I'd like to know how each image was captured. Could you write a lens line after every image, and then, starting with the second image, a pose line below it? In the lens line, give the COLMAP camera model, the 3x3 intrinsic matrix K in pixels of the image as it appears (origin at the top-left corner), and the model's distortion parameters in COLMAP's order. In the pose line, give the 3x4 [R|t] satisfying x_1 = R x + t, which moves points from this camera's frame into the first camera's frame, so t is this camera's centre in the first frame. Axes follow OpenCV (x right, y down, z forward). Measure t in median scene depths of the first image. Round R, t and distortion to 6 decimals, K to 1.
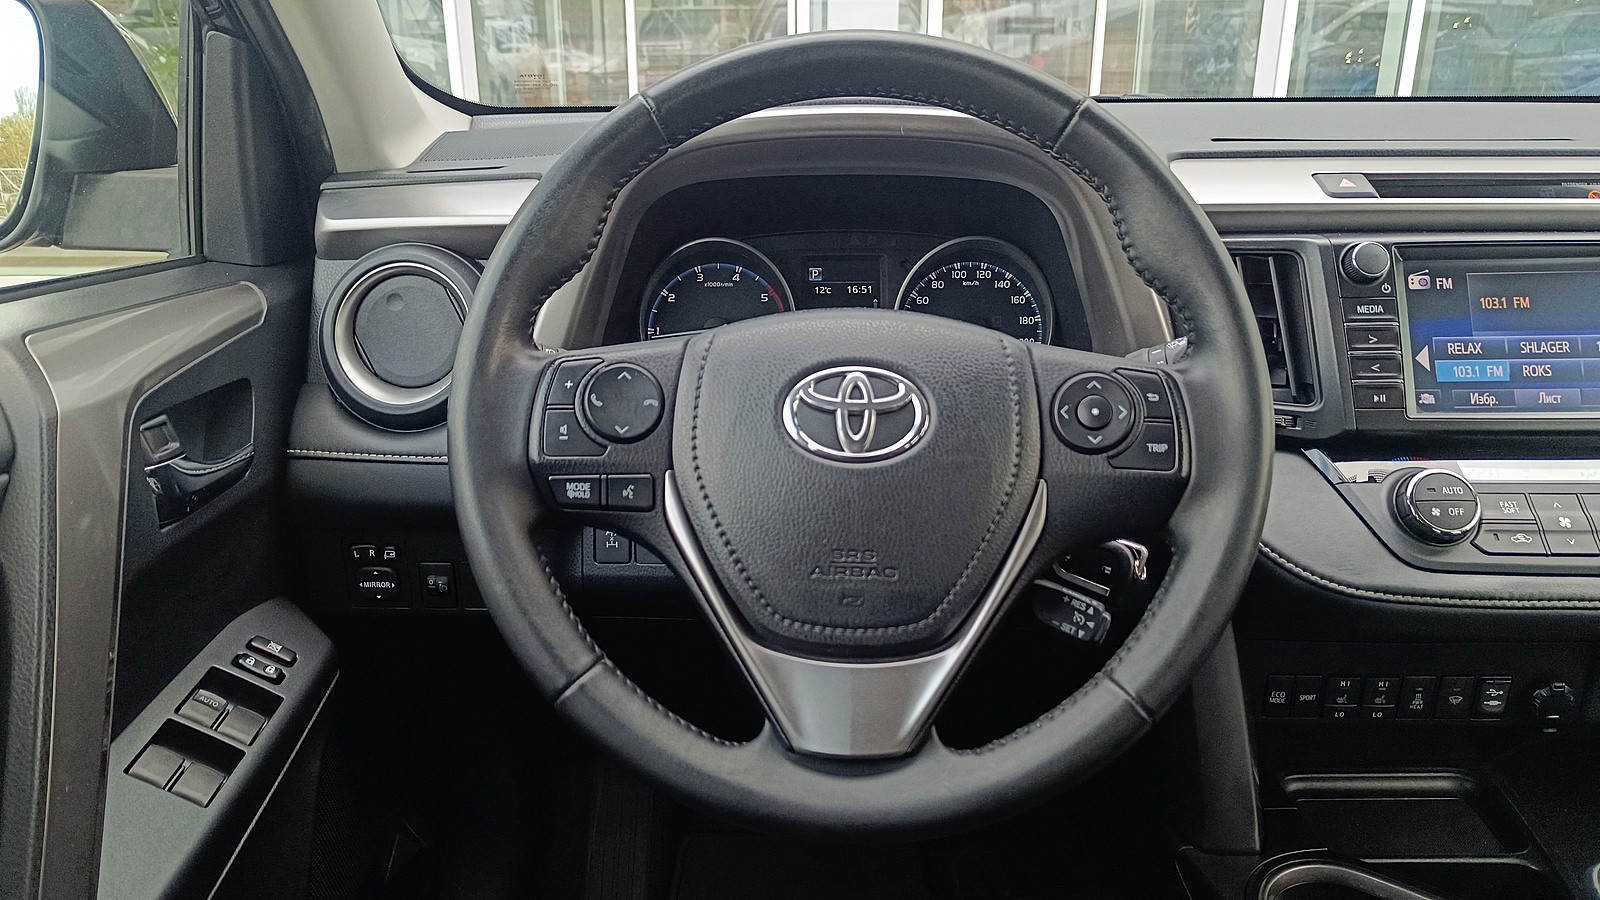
lens RADIAL K [[1059.7, 0, 800.0], [0, 1059.7, 450.0], [0, 0, 1]] dist [0.005970, -0.024804]
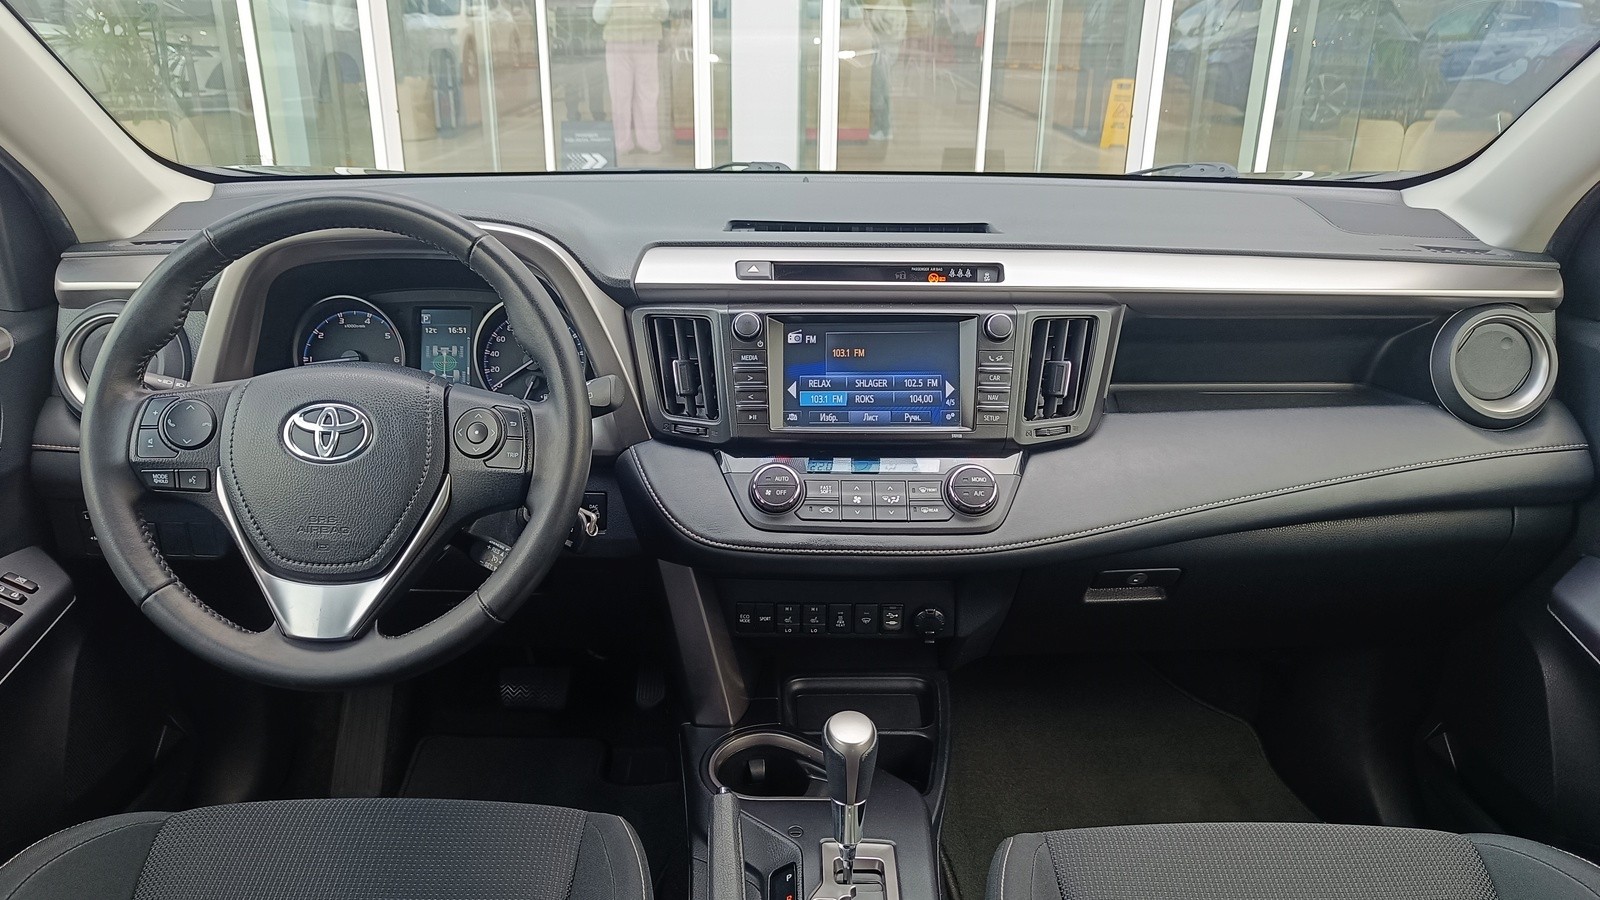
lens RADIAL K [[1059.7, 0, 800.0], [0, 1059.7, 450.0], [0, 0, 1]] dist [0.005970, -0.024804]
pose [[0.999378, 0.006378, 0.034672, 0.552844], [-0.007542, 0.999409, 0.033542, -0.052181], [-0.034437, -0.033782, 0.998836, -0.508198]]
